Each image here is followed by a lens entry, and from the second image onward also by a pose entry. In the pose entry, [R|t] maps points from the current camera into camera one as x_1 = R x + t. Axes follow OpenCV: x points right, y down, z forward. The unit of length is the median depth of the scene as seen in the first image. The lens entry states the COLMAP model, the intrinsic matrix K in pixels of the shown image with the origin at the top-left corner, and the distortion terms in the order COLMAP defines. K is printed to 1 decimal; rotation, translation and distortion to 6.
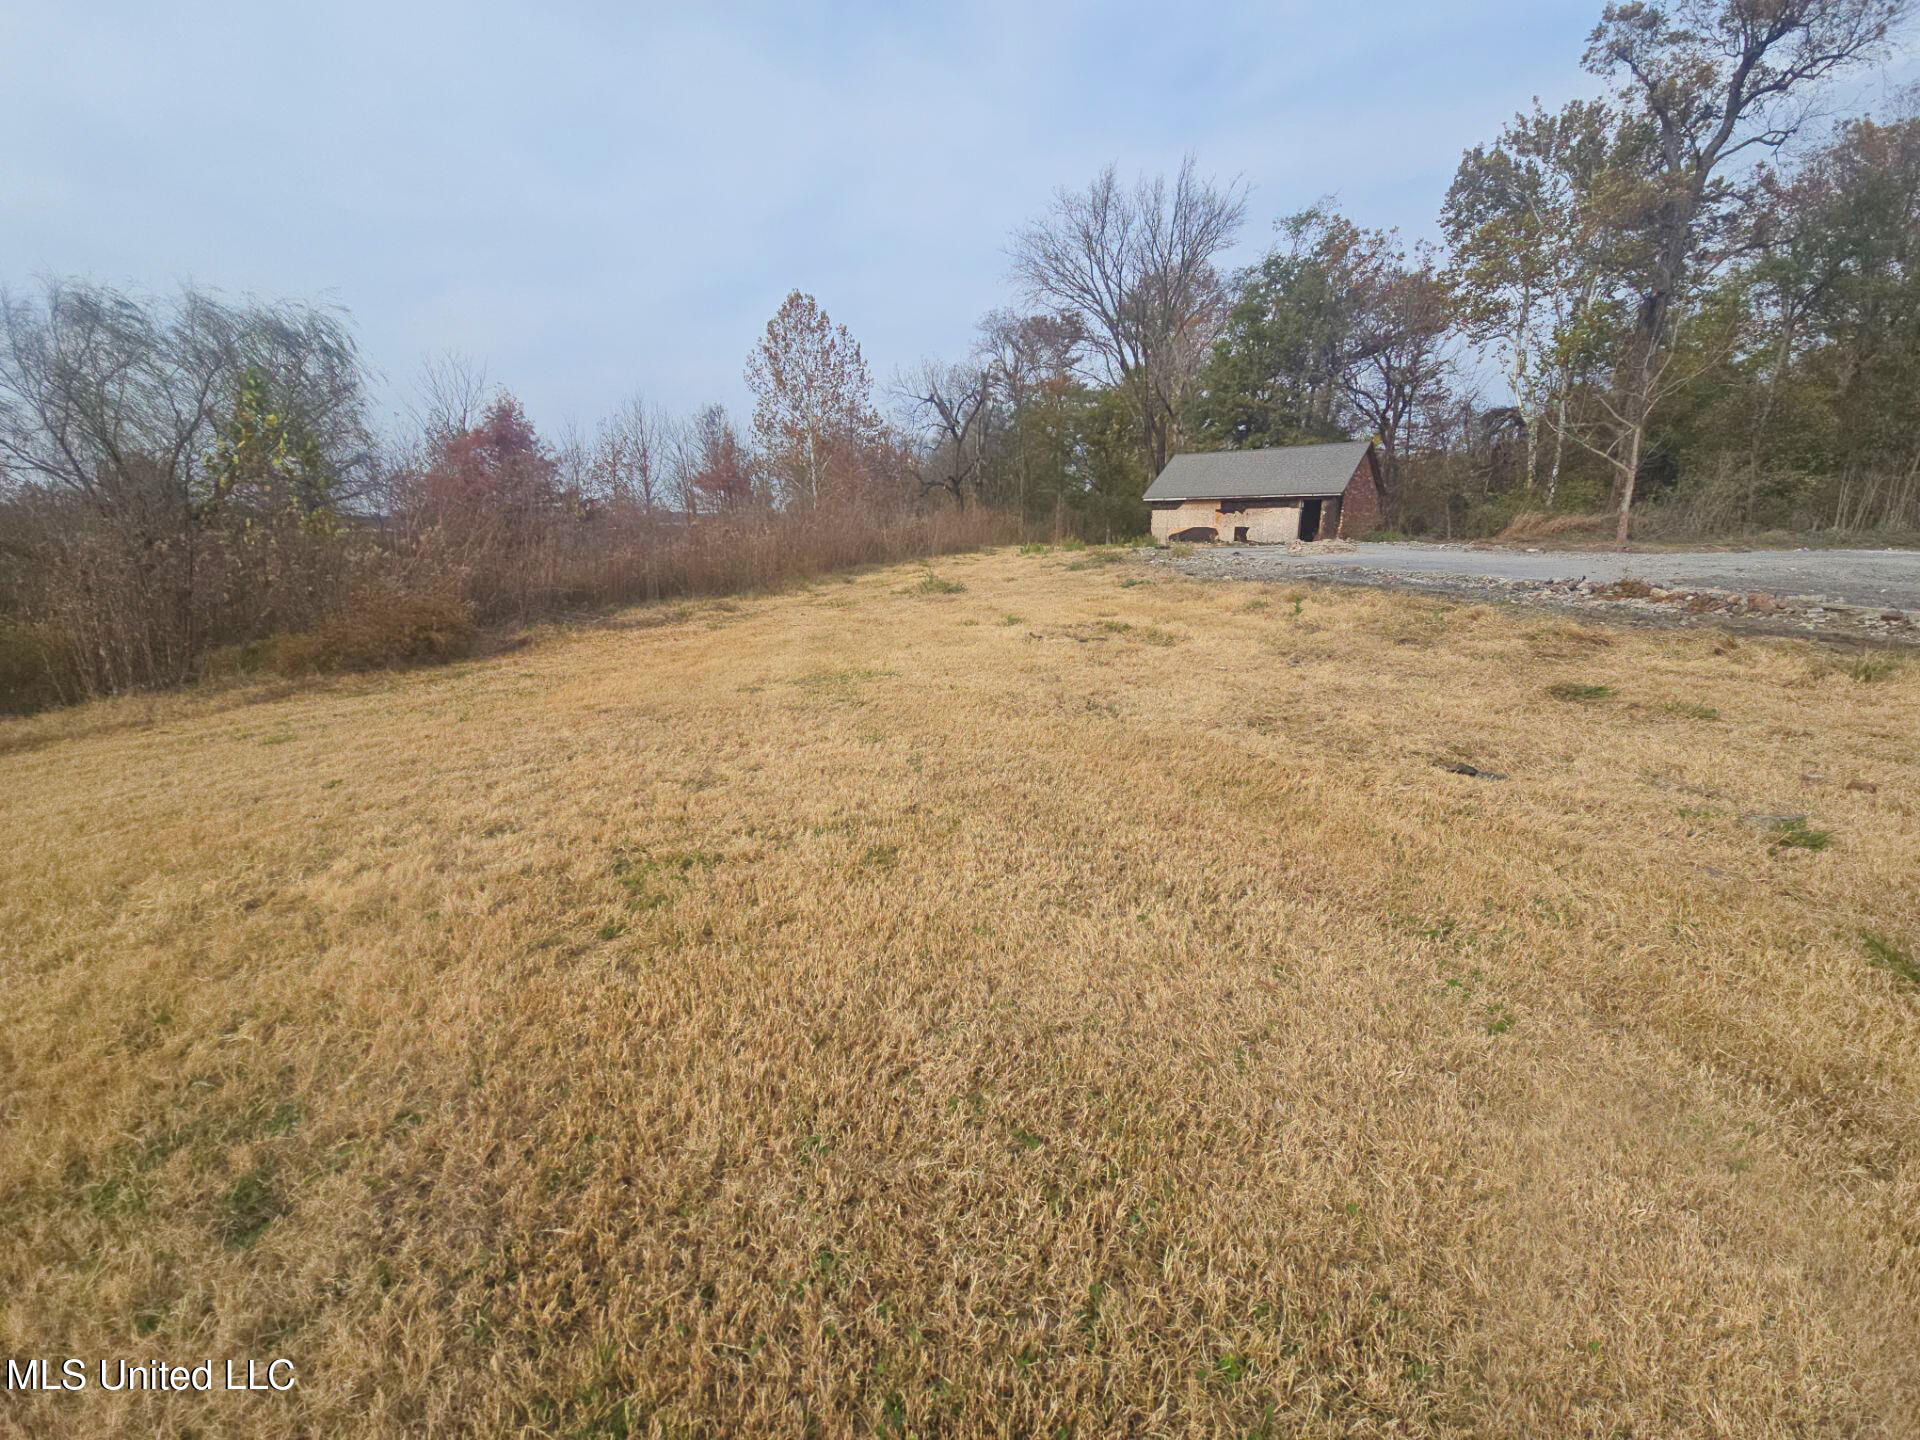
lens RADIAL K [[783.9, 0, 954.1], [0, 783.9, 698.4], [0, 0, 1]] dist [0.011381, -0.010319]
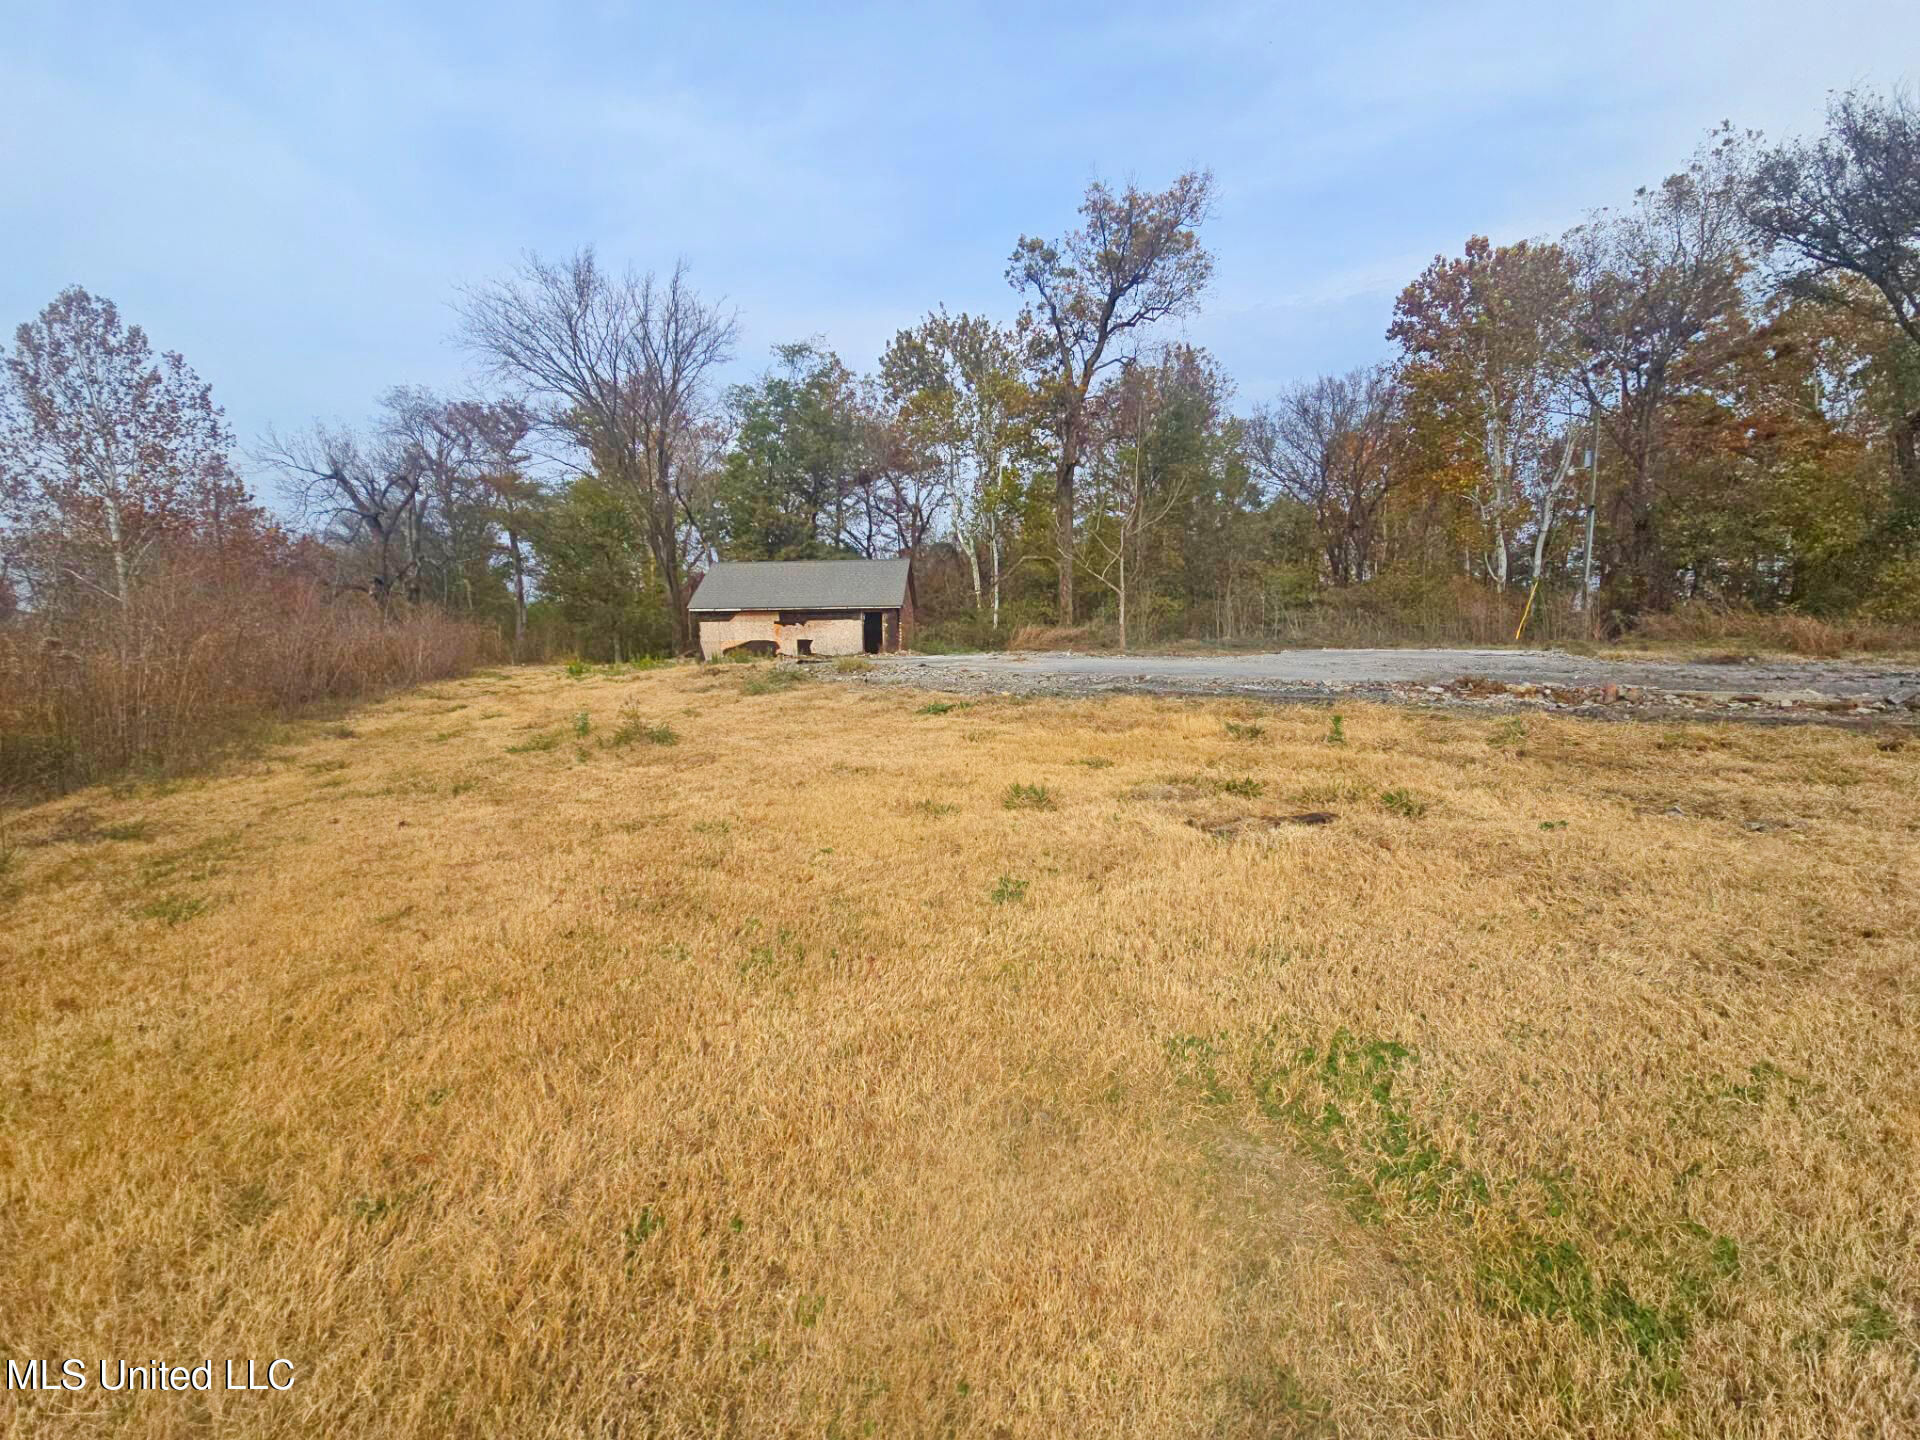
lens RADIAL K [[783.9, 0, 954.1], [0, 783.9, 698.4], [0, 0, 1]] dist [0.011381, -0.010319]
pose [[0.779081, -0.052290, 0.624739, -0.065073], [0.142348, 0.985242, -0.095051, -0.027366], [-0.610549, 0.162982, 0.775027, 0.138668]]
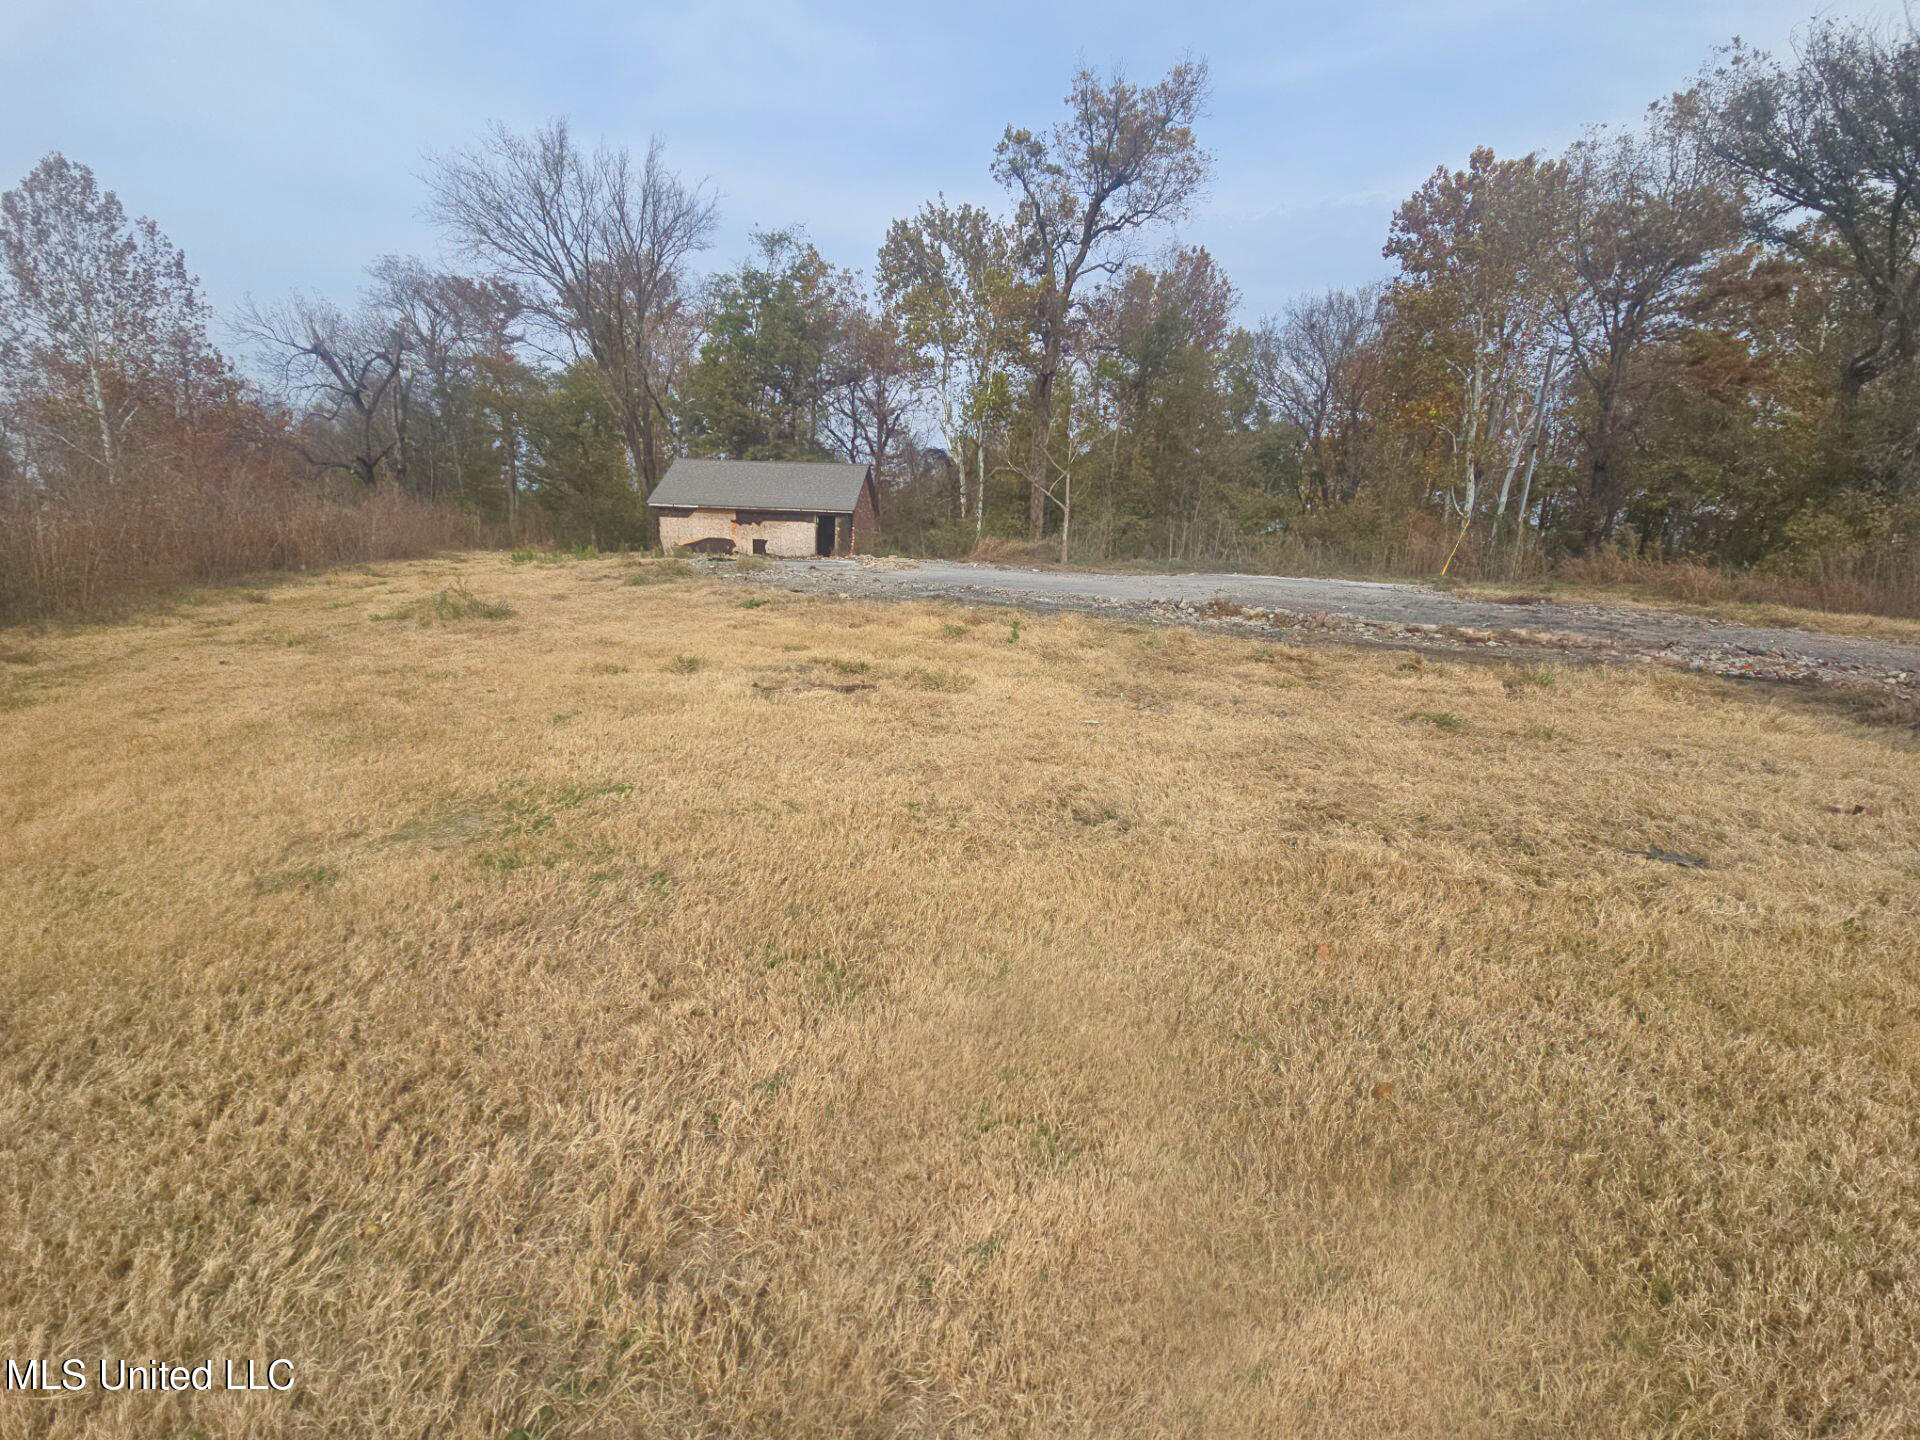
lens RADIAL K [[783.9, 0, 954.1], [0, 783.9, 698.4], [0, 0, 1]] dist [0.011381, -0.010319]
pose [[0.792501, -0.080424, 0.604545, -0.035476], [0.088850, 0.995916, 0.016016, -0.013361], [-0.603364, 0.041021, 0.796410, 0.071481]]
